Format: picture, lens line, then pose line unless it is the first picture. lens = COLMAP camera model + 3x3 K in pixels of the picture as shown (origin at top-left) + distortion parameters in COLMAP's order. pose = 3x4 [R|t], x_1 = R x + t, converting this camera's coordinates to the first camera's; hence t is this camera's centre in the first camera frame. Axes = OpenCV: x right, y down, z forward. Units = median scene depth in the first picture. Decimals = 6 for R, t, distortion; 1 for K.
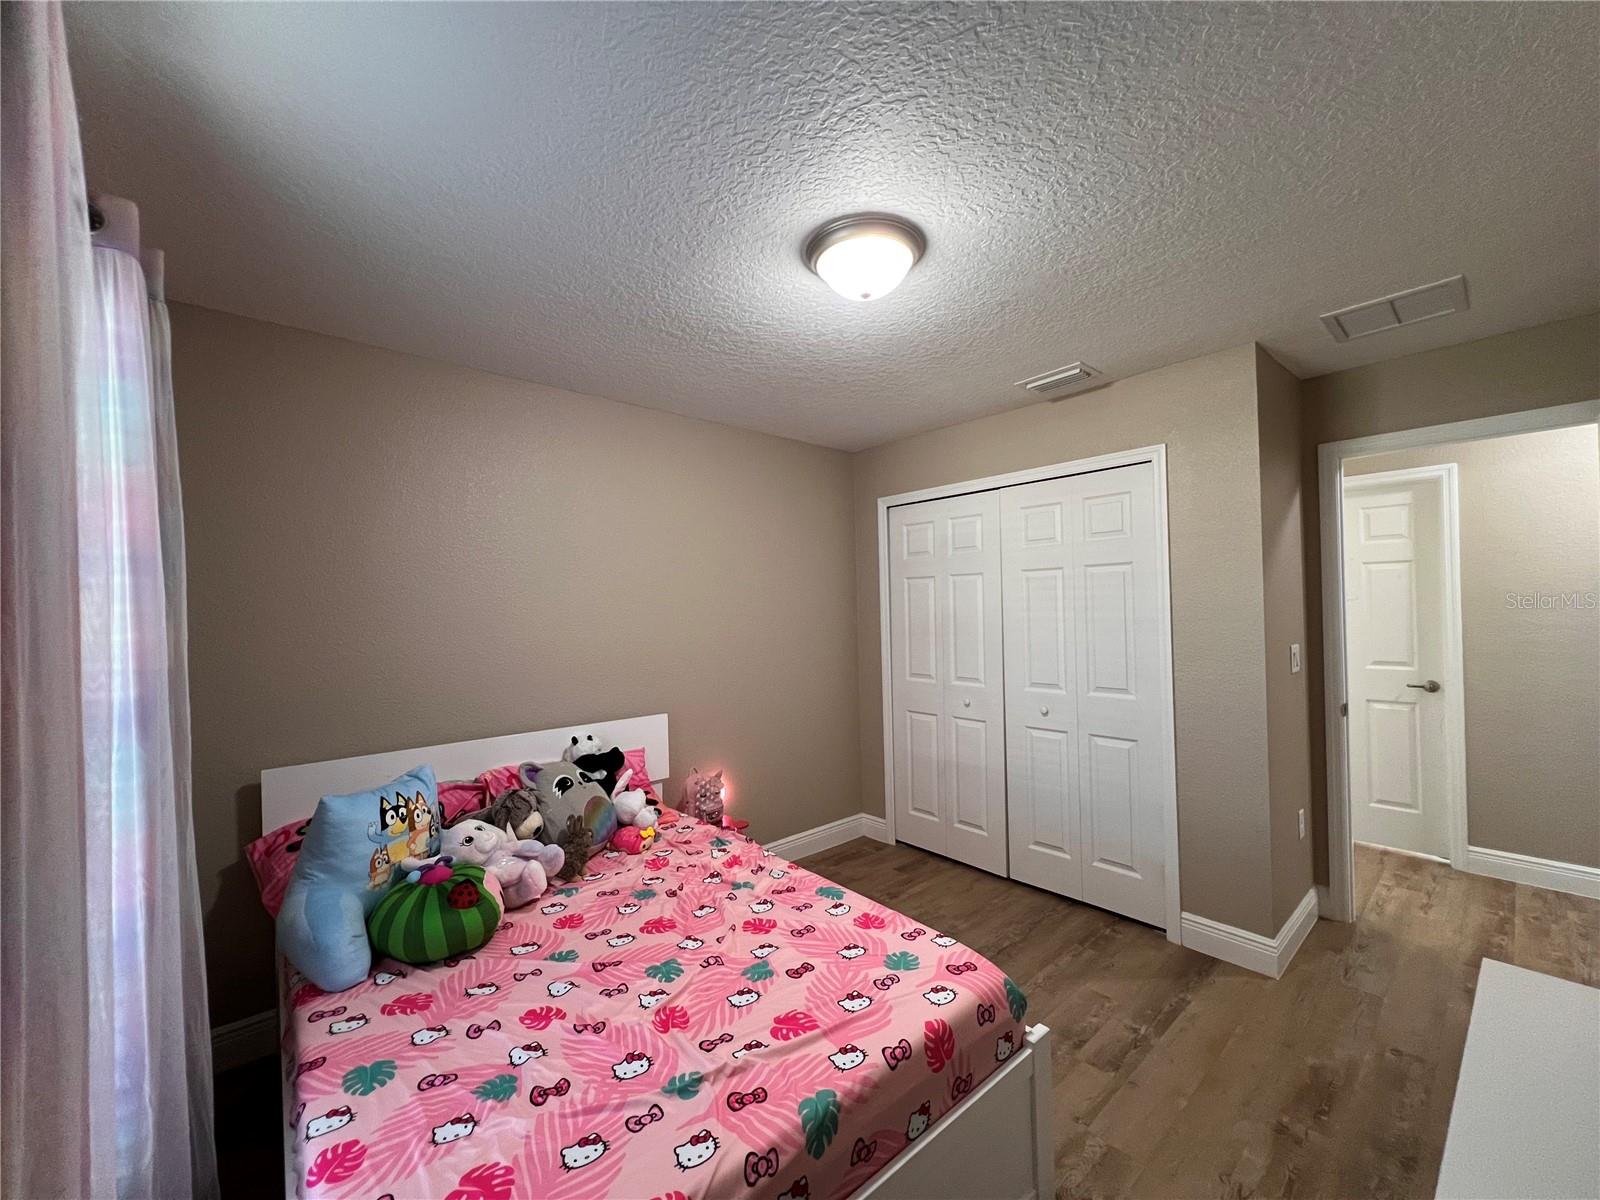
lens RADIAL K [[638.3, 0, 807.7], [0, 638.3, 607.9], [0, 0, 1]] dist [-0.001476, 0.000112]
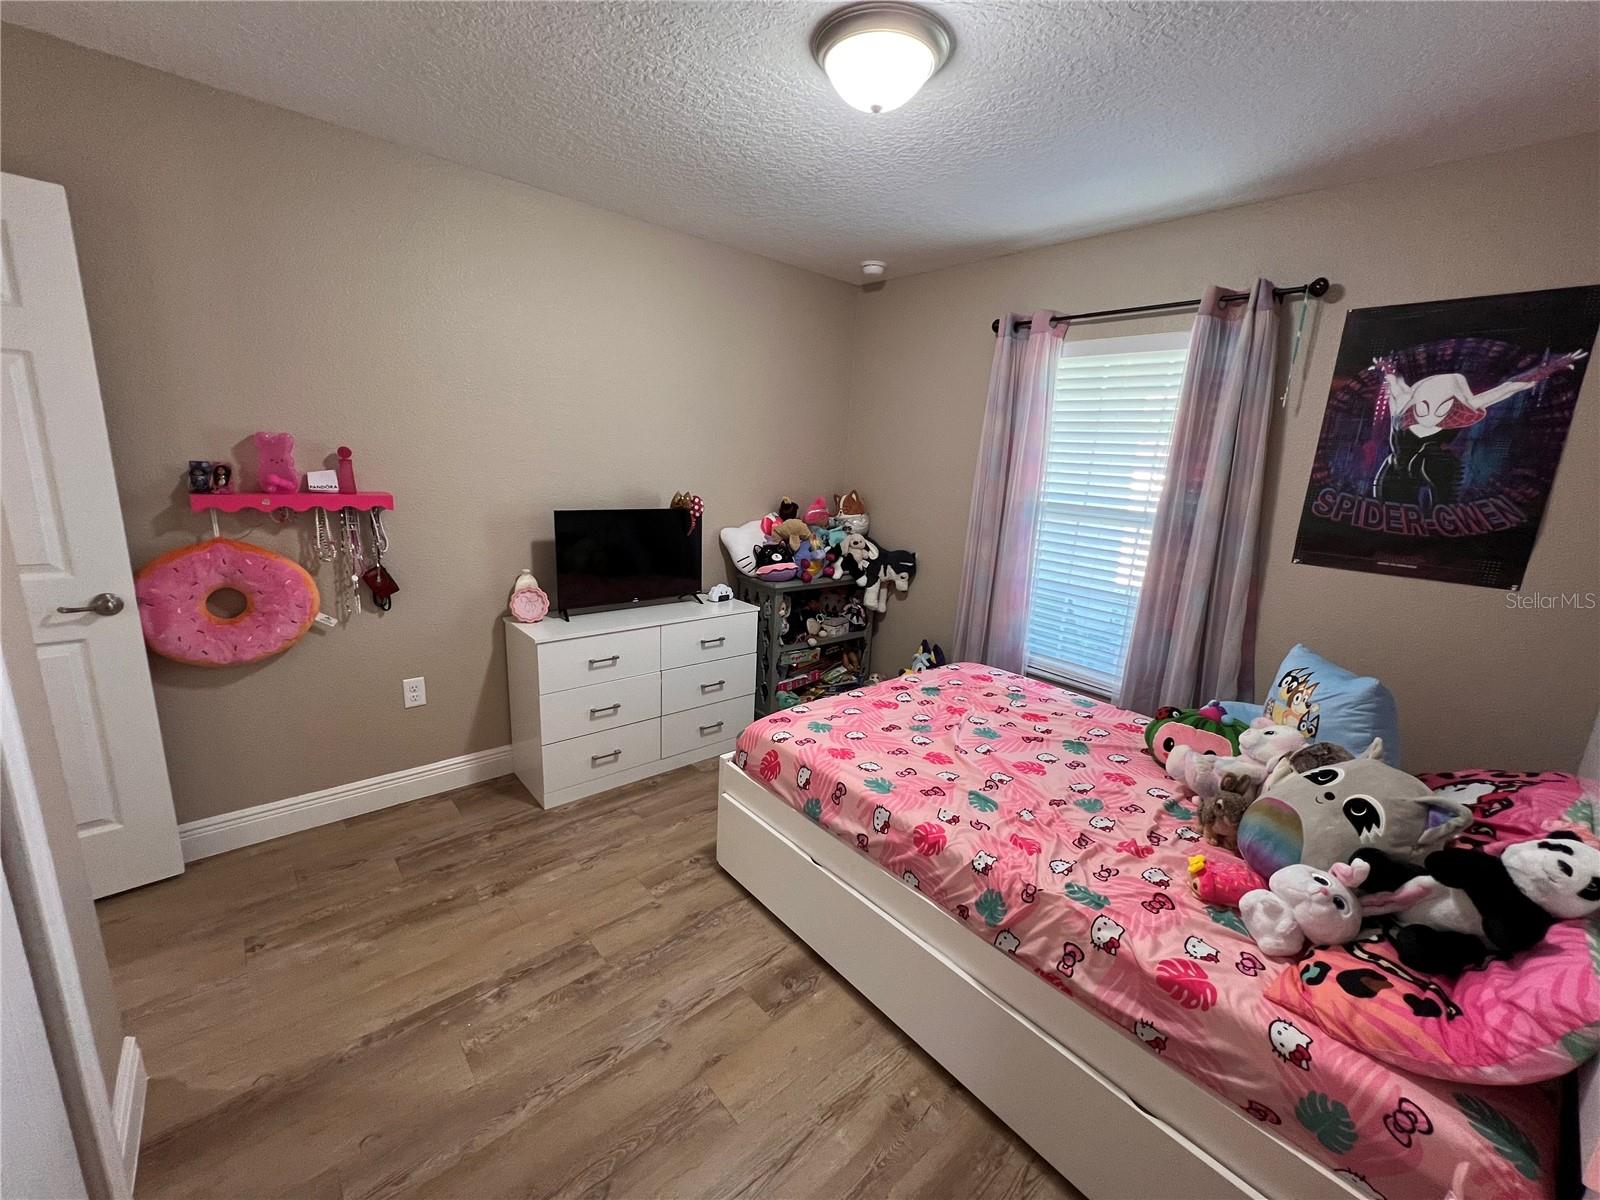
lens RADIAL K [[638.3, 0, 811.3], [0, 638.3, 594.5], [0, 0, 1]] dist [-0.001476, 0.000112]
pose [[-0.999367, -0.027656, -0.022376, 0.186983], [-0.031716, 0.977546, 0.208322, -0.016418], [0.016112, 0.208900, -0.977804, 2.091640]]
